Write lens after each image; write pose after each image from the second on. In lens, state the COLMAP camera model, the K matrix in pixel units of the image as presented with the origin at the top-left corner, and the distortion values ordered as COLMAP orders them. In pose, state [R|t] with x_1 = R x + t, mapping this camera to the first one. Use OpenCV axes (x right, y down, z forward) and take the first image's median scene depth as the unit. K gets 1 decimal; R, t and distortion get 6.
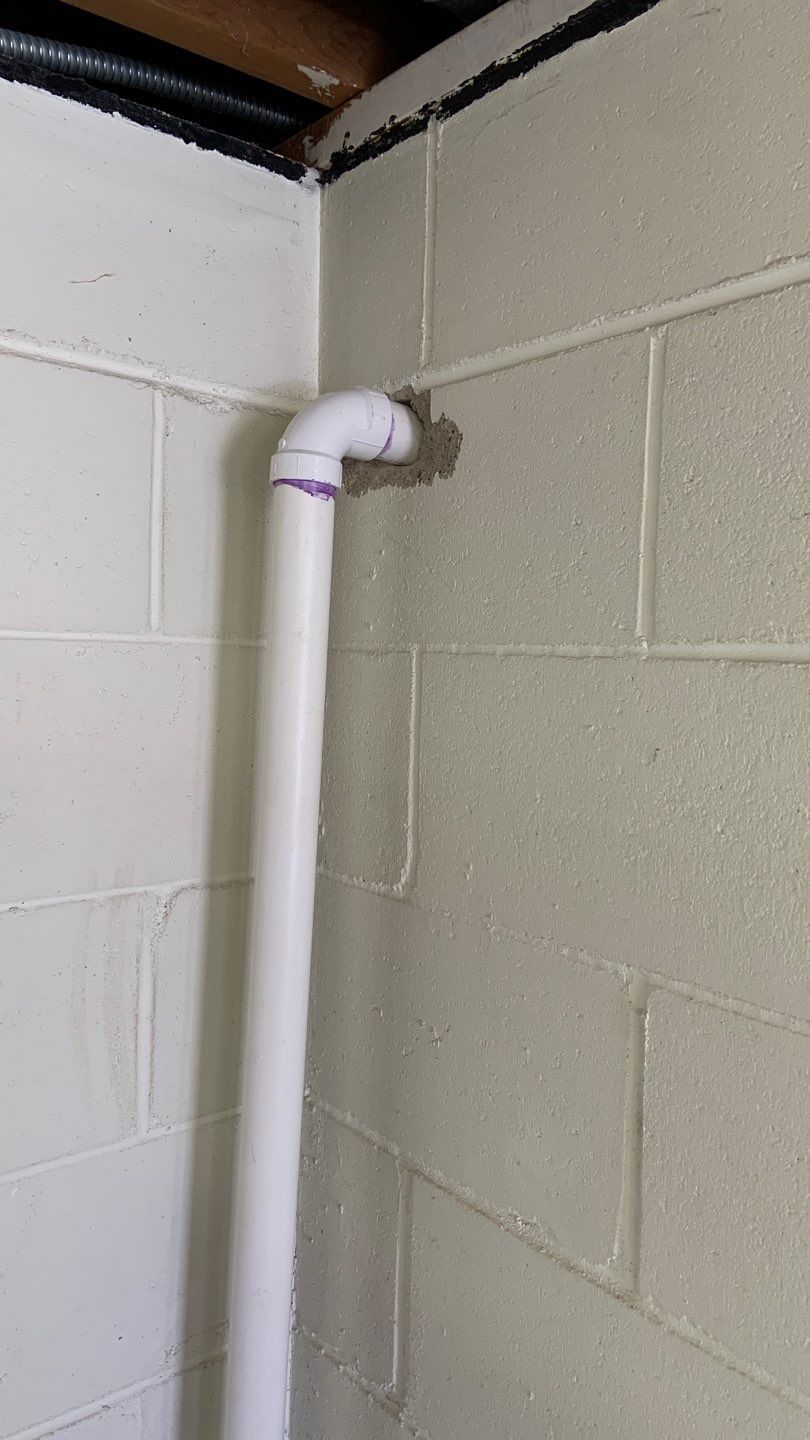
lens RADIAL K [[1052.9, 0, 425.0], [0, 1052.9, 696.8], [0, 0, 1]] dist [0.116452, -0.144002]
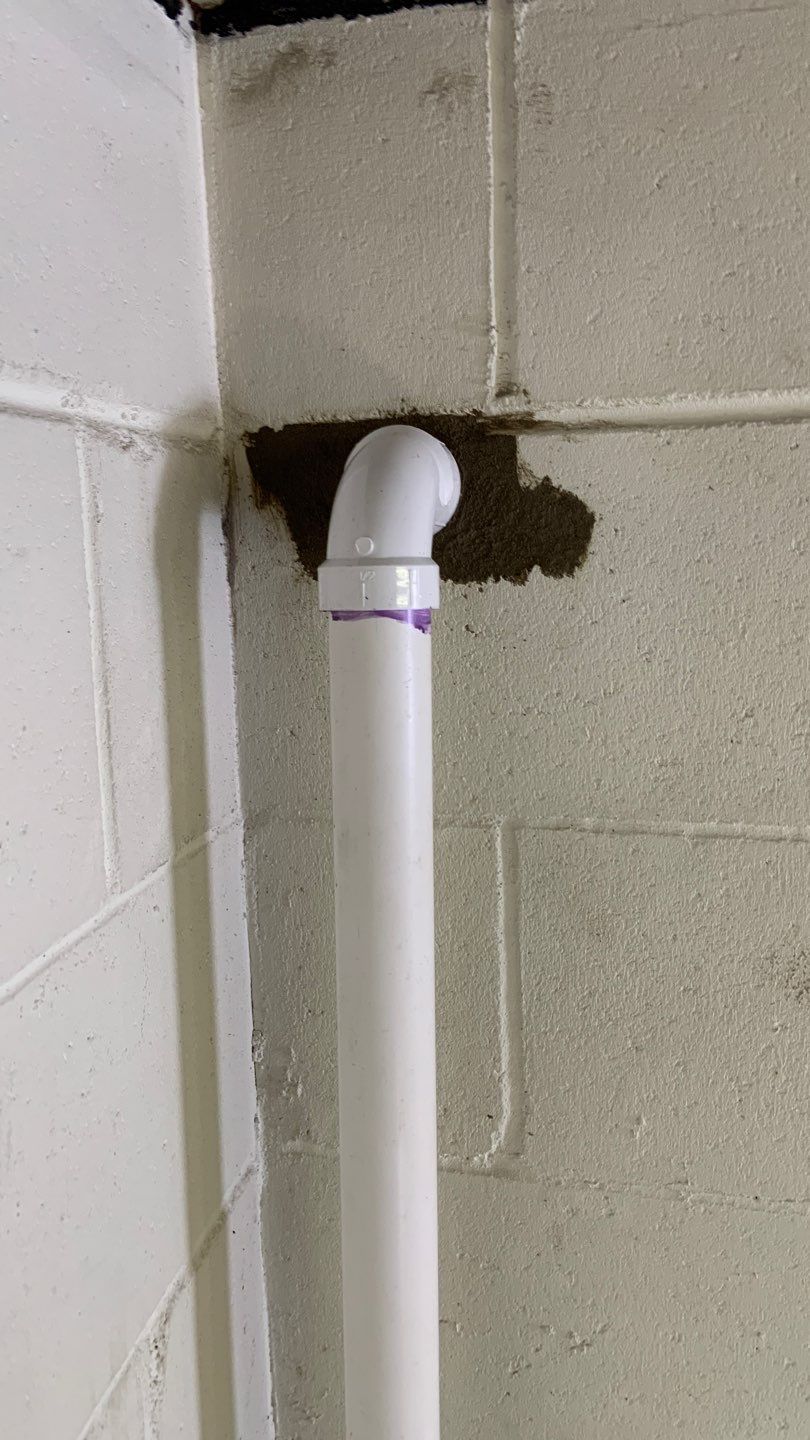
lens RADIAL K [[1052.9, 0, 425.0], [0, 1052.9, 696.8], [0, 0, 1]] dist [0.116452, -0.144002]
pose [[0.791837, -0.147685, 0.592607, -0.435022], [0.075615, 0.986563, 0.144828, -0.225809], [-0.606033, -0.069871, 0.792365, 0.499206]]
